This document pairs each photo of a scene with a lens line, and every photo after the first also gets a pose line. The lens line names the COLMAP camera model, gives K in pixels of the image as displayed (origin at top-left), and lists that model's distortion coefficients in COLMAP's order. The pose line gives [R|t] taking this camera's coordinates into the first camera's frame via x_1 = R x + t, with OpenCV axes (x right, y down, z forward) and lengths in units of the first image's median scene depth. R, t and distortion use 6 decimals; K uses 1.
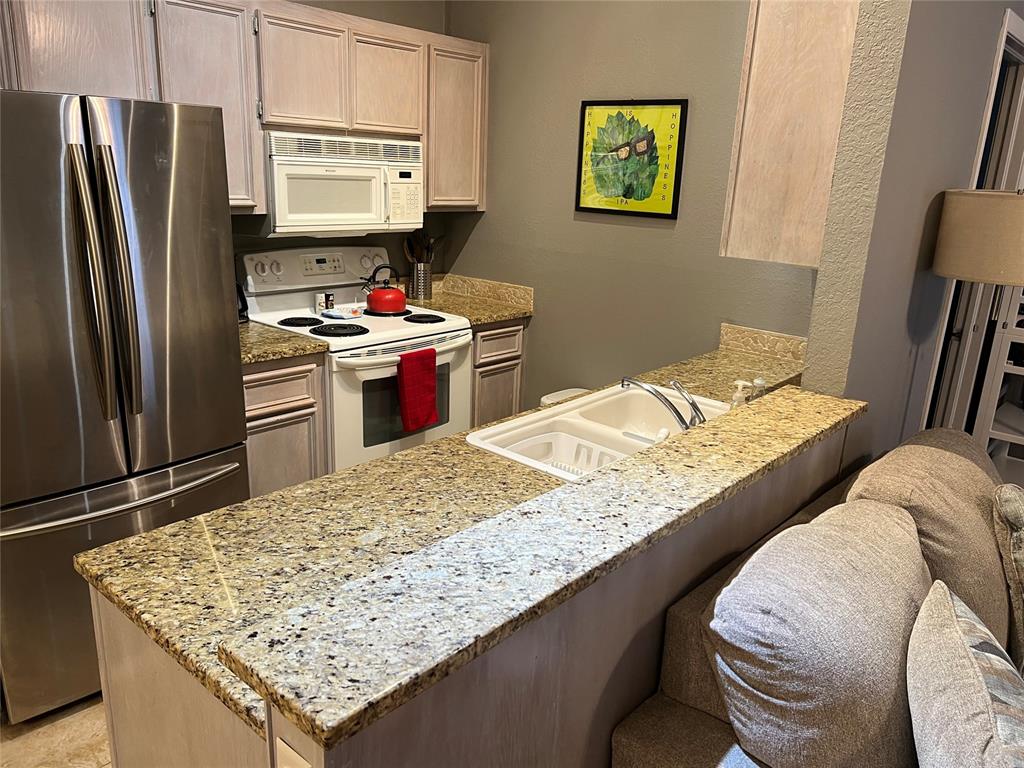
lens RADIAL K [[764.4, 0, 530.8], [0, 764.4, 387.2], [0, 0, 1]] dist [0.057660, -0.061193]
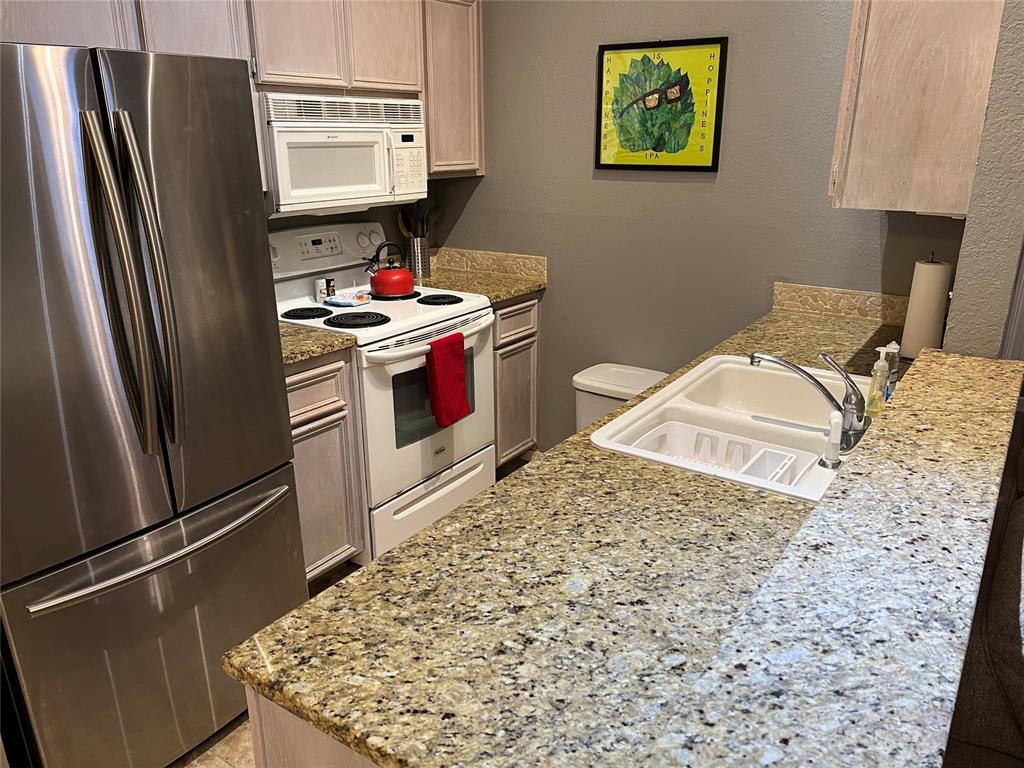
lens RADIAL K [[764.4, 0, 510.7], [0, 764.4, 383.5], [0, 0, 1]] dist [0.057660, -0.061193]
pose [[0.992494, -0.079055, 0.093304, -0.174081], [0.075405, 0.996267, 0.042021, -0.027010], [-0.096278, -0.034670, 0.994750, 0.113770]]
